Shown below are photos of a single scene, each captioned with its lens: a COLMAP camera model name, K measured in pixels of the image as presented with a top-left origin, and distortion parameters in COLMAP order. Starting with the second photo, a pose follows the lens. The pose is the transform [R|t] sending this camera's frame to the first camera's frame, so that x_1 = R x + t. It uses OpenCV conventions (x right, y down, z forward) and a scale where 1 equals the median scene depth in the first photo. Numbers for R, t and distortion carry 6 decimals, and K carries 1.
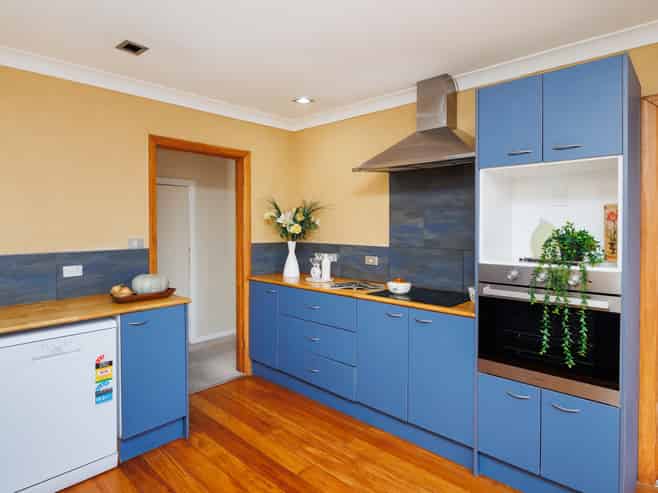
lens RADIAL K [[378.5, 0, 329.2], [0, 378.5, 226.8], [0, 0, 1]] dist [0.000082, 0.000027]
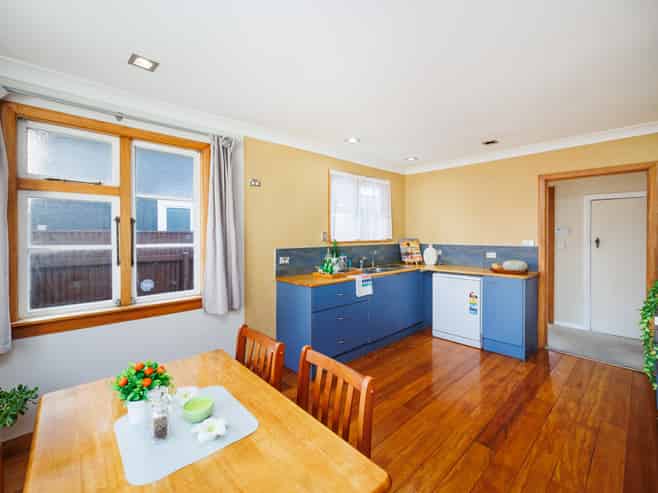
lens RADIAL K [[310.1, 0, 328.0], [0, 310.1, 239.3], [0, 0, 1]] dist [0.001633, 0.001119]
pose [[-0.046265, 0.005101, -0.998916, 1.166047], [-0.010354, 0.999931, 0.005585, 0.039241], [0.998876, 0.010601, -0.046209, 0.249969]]
